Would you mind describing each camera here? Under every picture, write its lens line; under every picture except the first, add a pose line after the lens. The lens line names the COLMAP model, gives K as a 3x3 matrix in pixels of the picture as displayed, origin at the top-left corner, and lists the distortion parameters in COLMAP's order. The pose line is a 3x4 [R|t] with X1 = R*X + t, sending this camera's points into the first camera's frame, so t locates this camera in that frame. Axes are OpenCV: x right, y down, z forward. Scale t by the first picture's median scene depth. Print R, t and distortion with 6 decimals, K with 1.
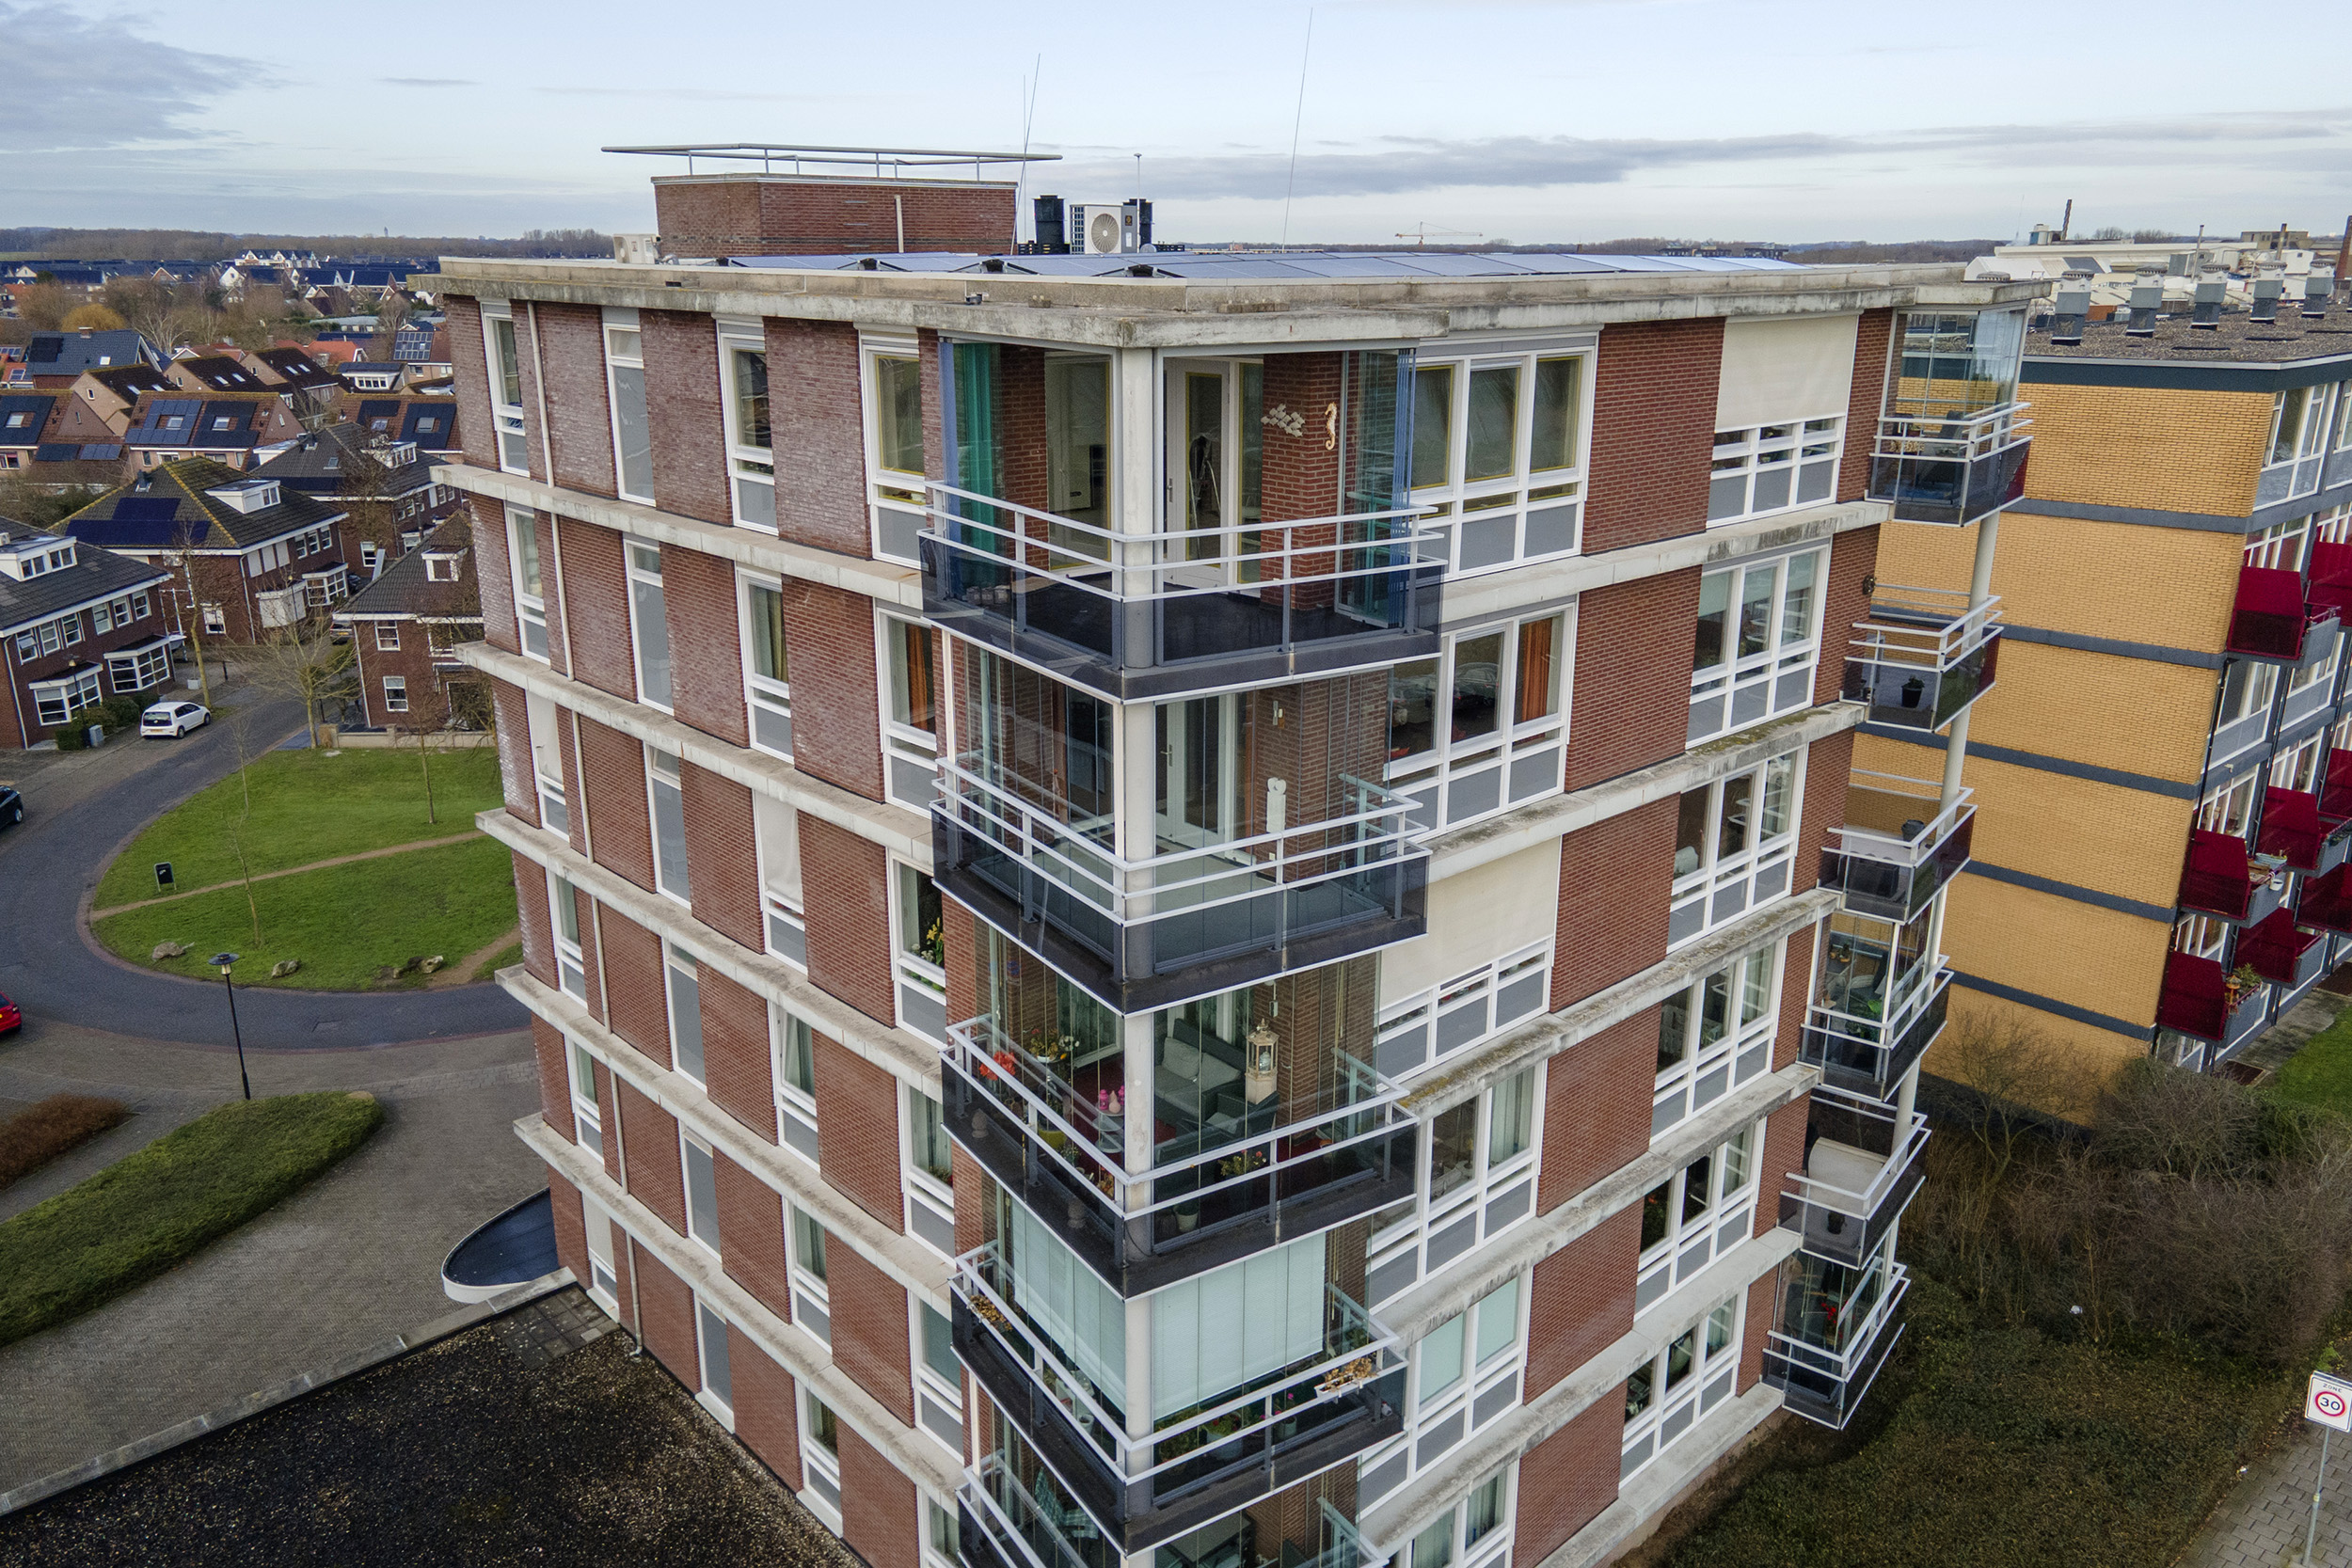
lens RADIAL K [[1720.2, 0, 1193.0], [0, 1720.2, 773.2], [0, 0, 1]] dist [0.039035, 0.004550]
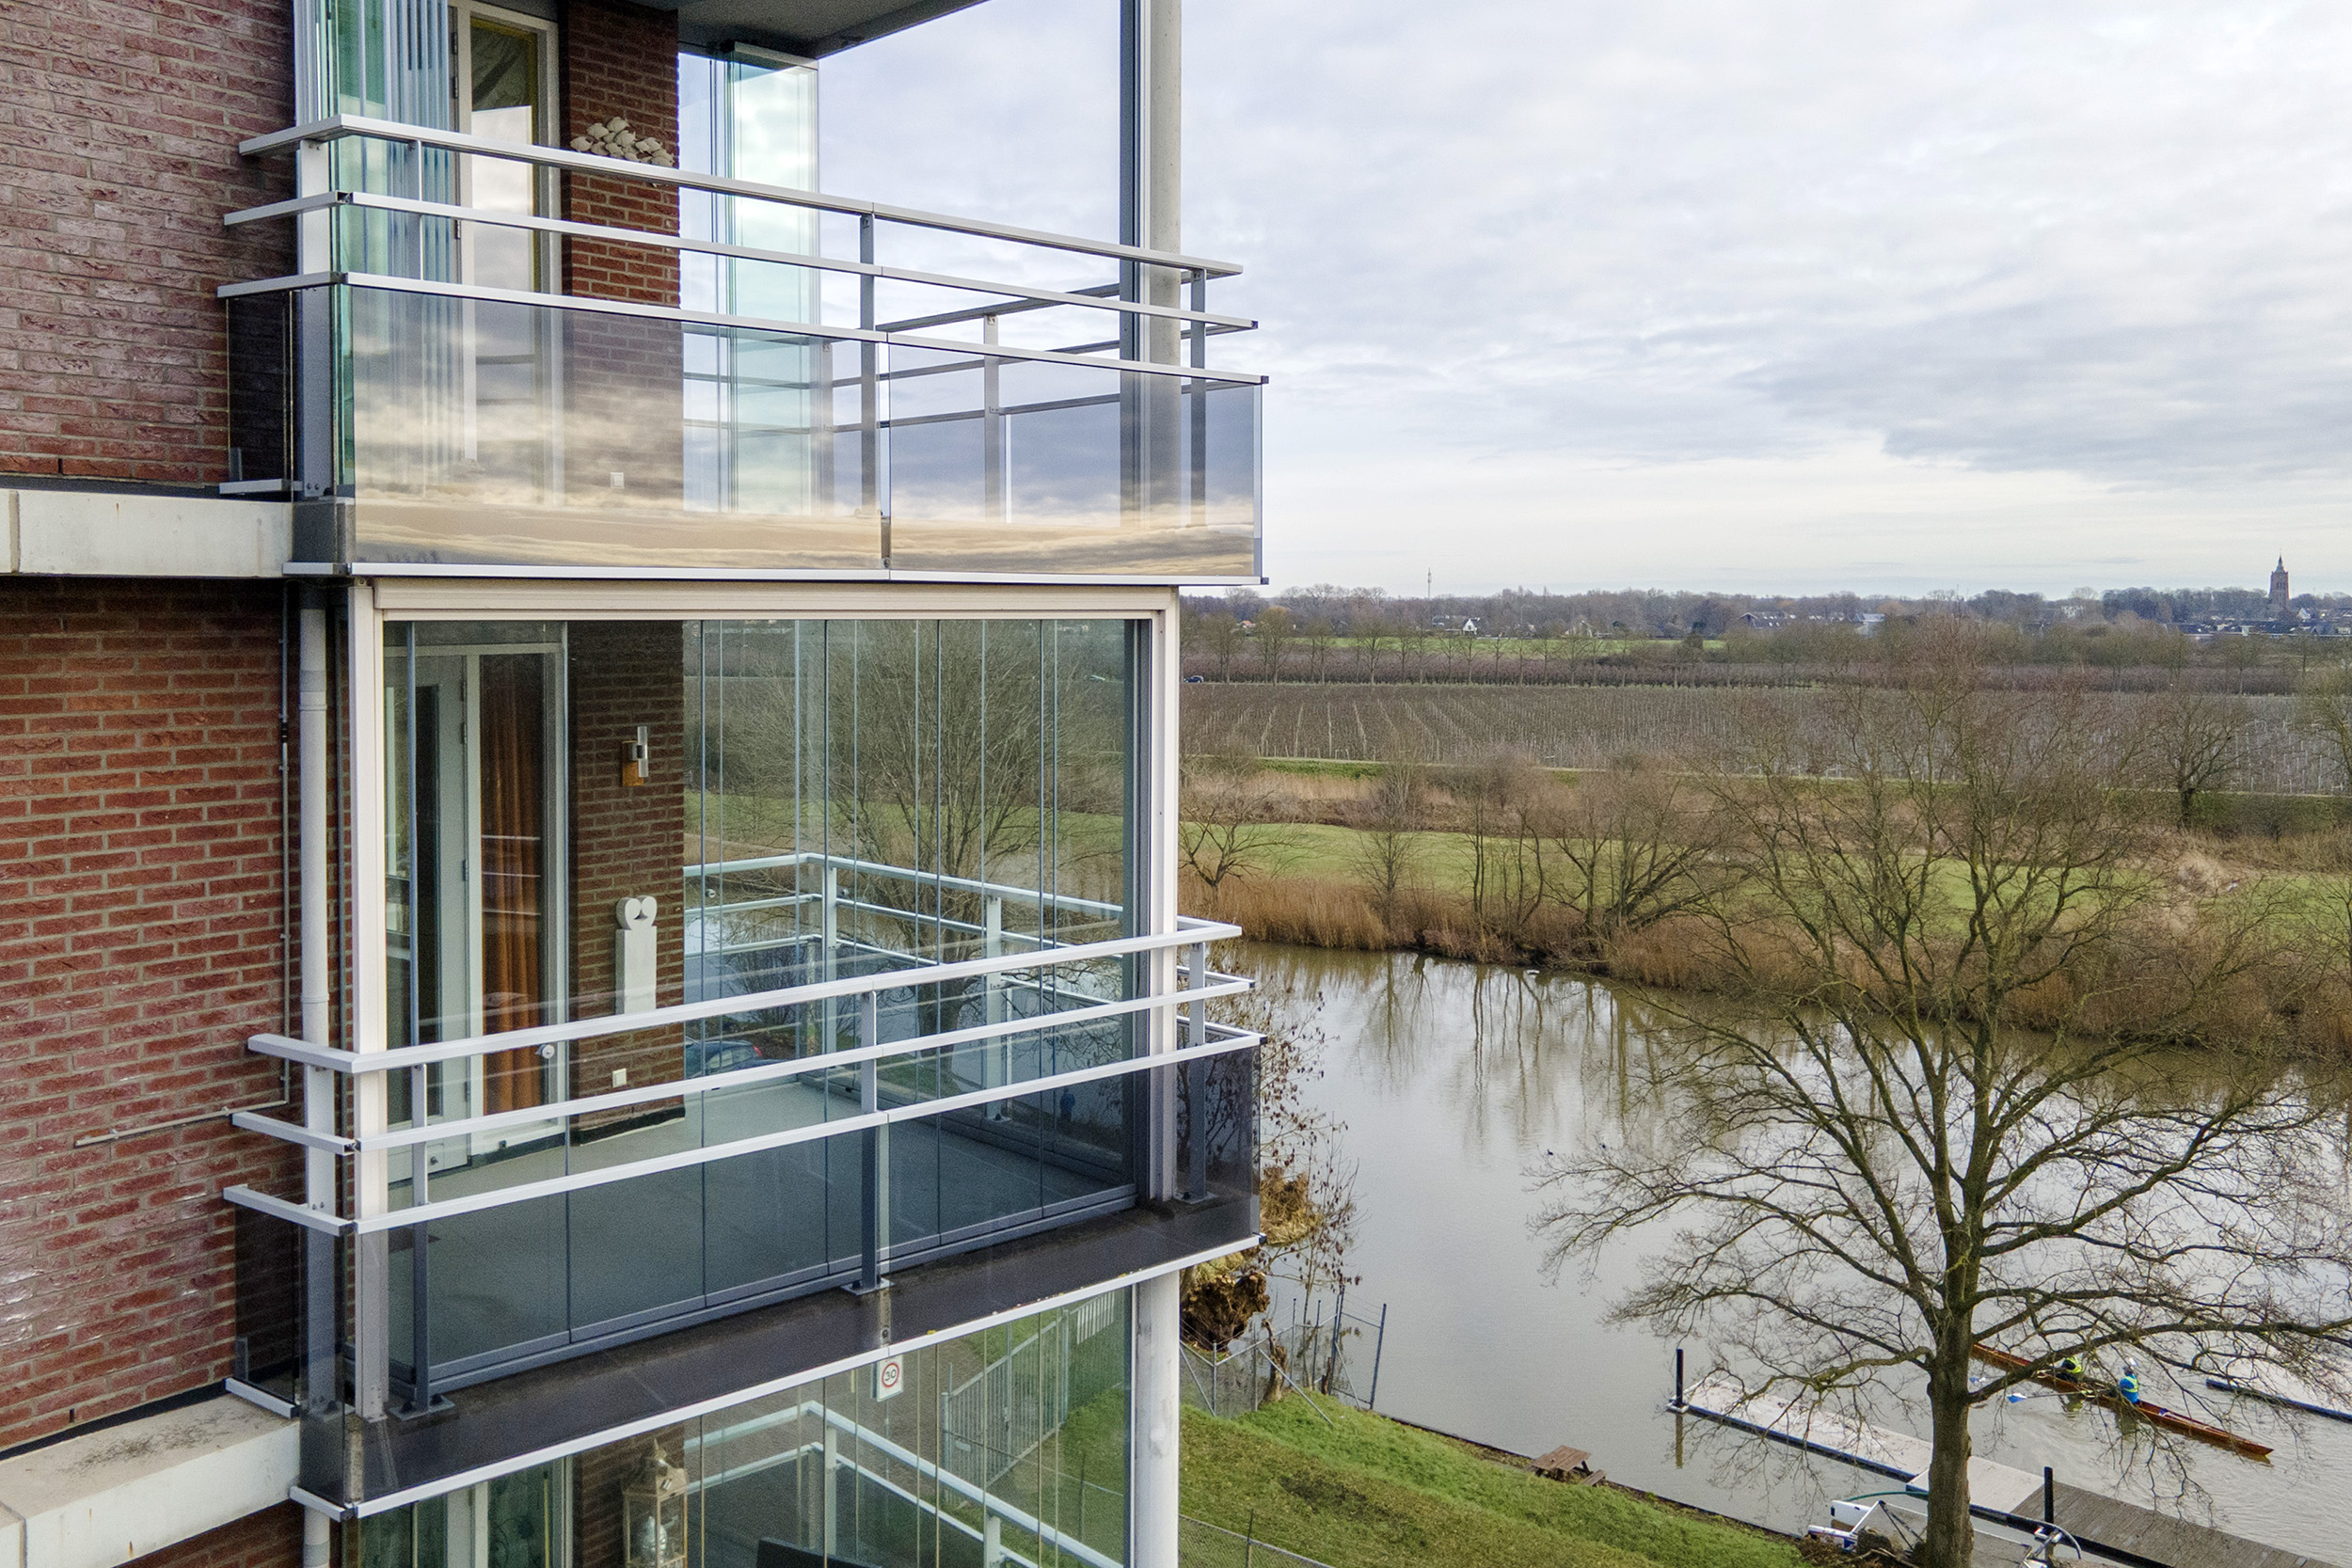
lens RADIAL K [[2008.3, 0, 1090.8], [0, 2008.3, 680.7], [0, 0, 1]] dist [0.051900, 0.009328]
pose [[-0.142239, -0.042751, 0.988909, -0.402363], [0.289316, 0.953642, 0.082840, -0.049494], [-0.946607, 0.297890, -0.123276, 0.716226]]
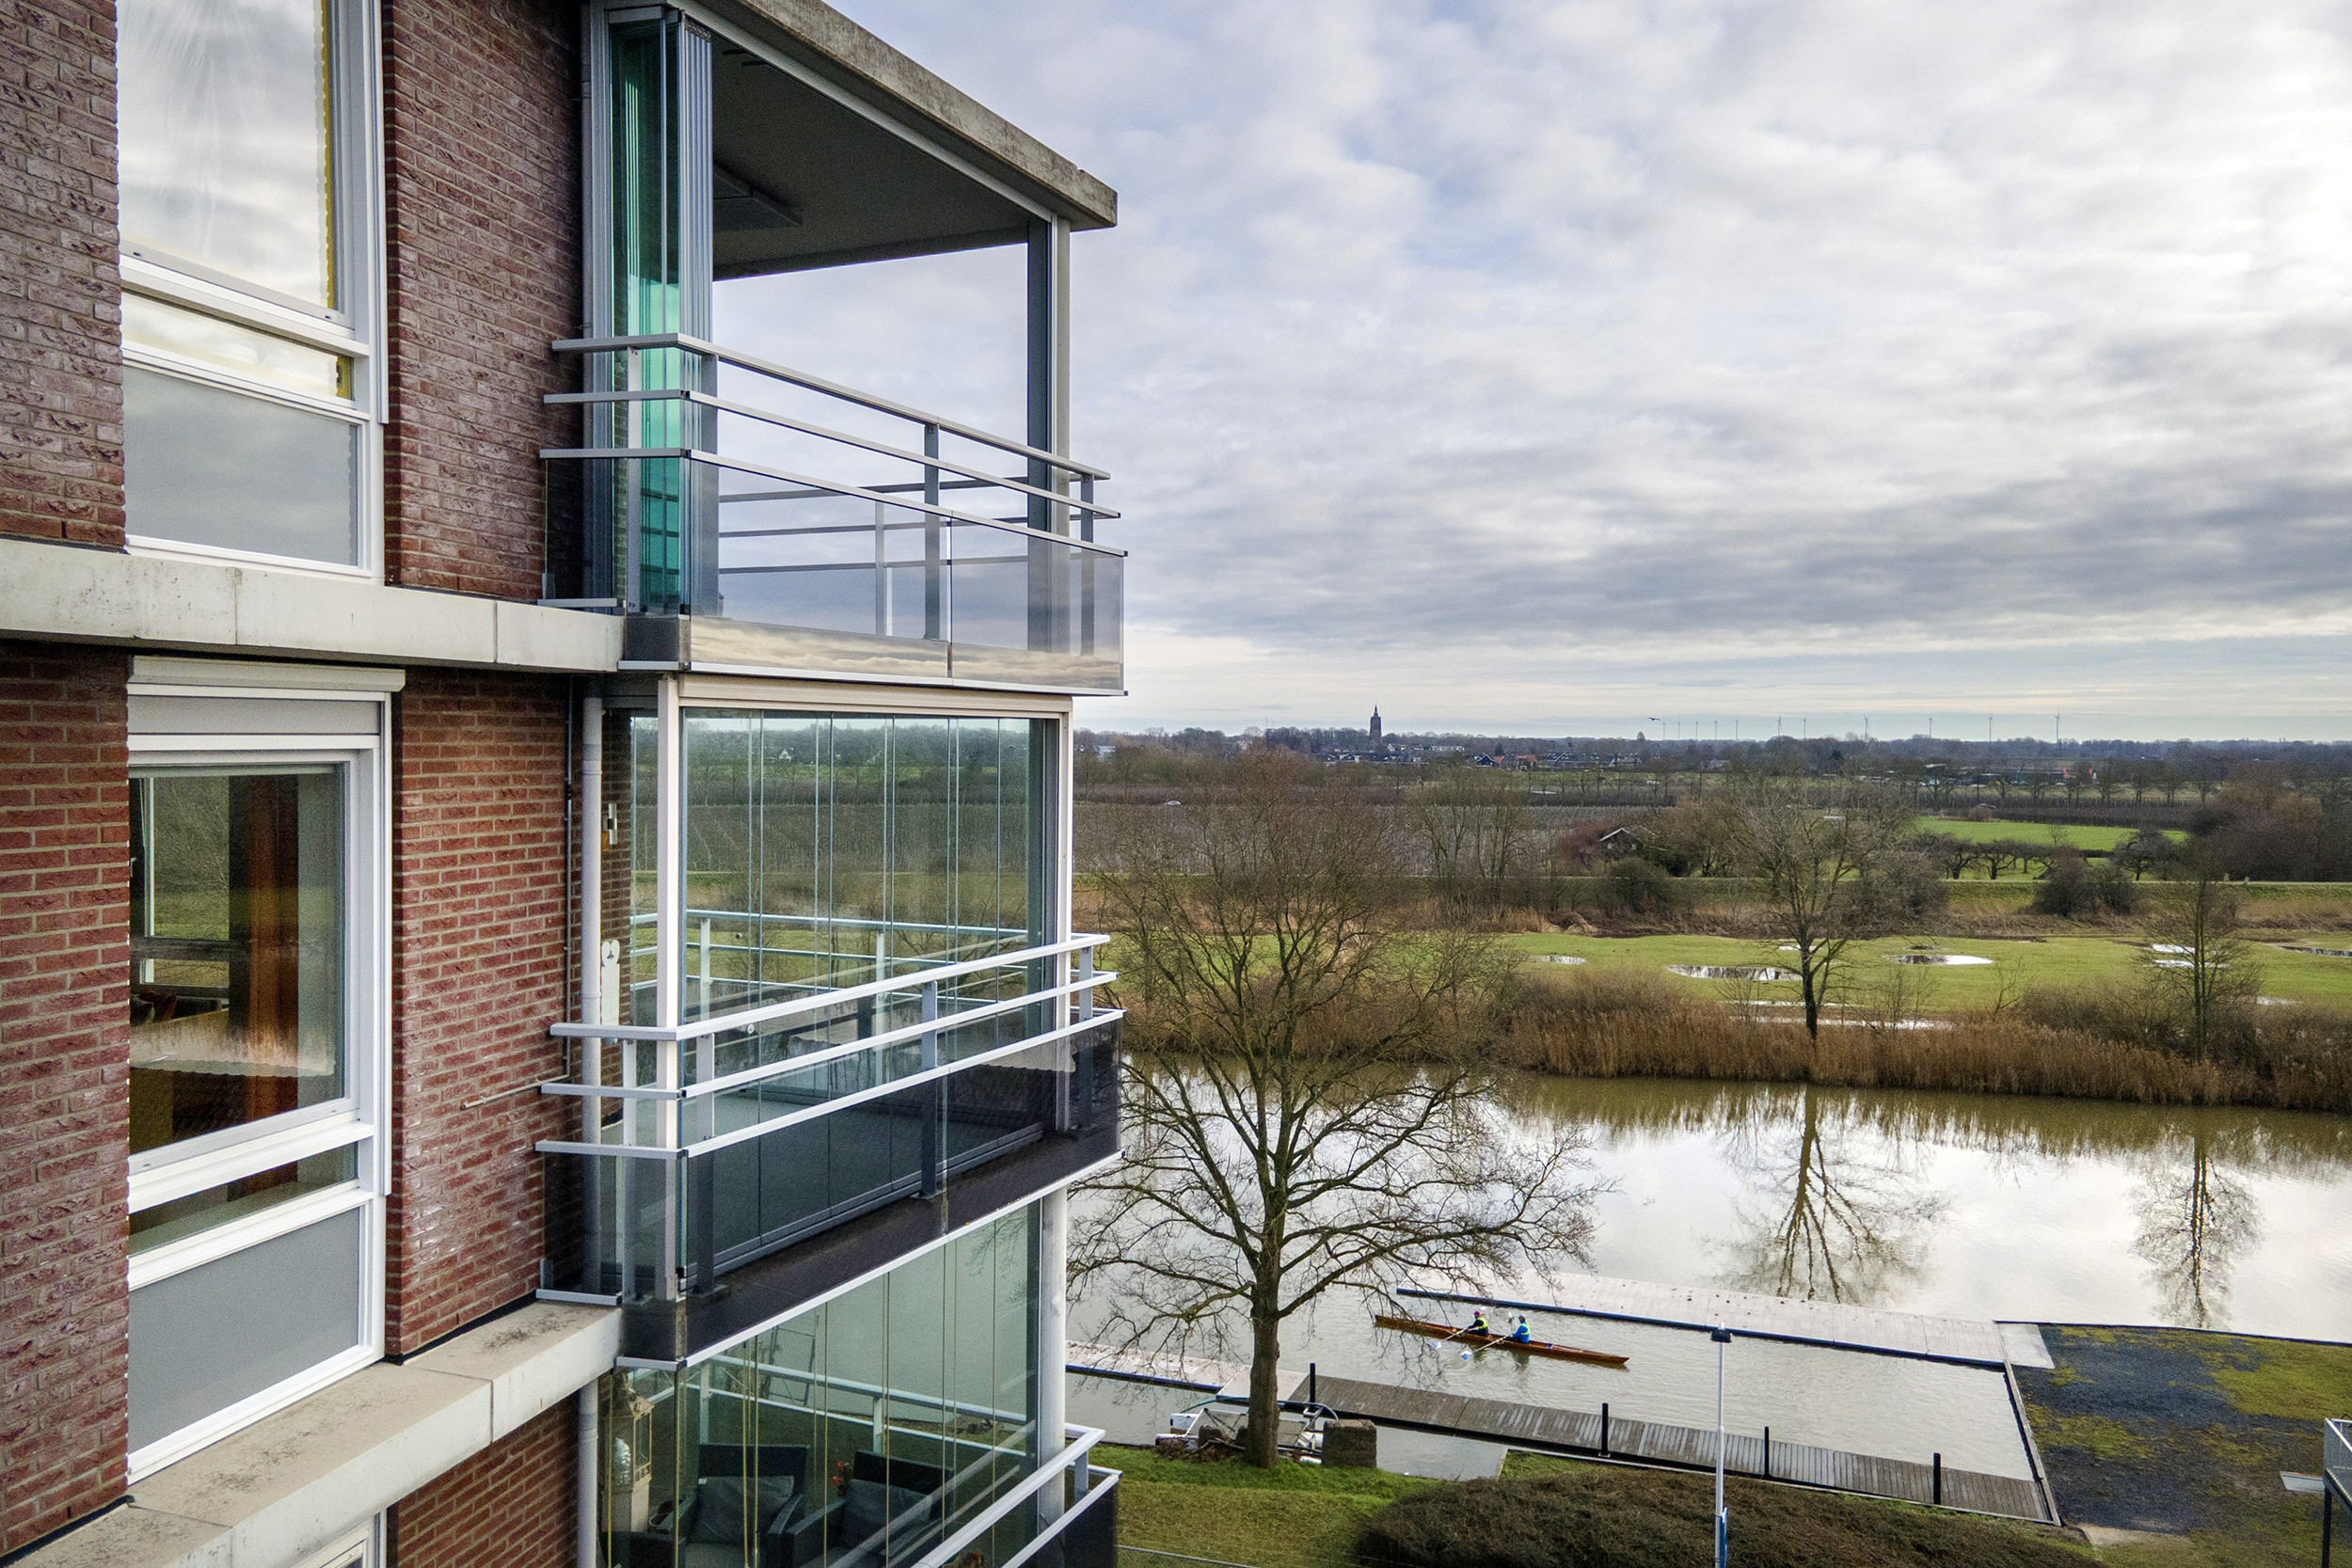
lens RADIAL K [[1720.2, 0, 1193.0], [0, 1720.2, 773.2], [0, 0, 1]] dist [0.039035, 0.004550]
pose [[-0.534675, -0.025001, 0.844688, -0.434829], [0.239865, 0.953961, 0.180066, -0.085767], [-0.810301, 0.298888, -0.504062, 0.861153]]
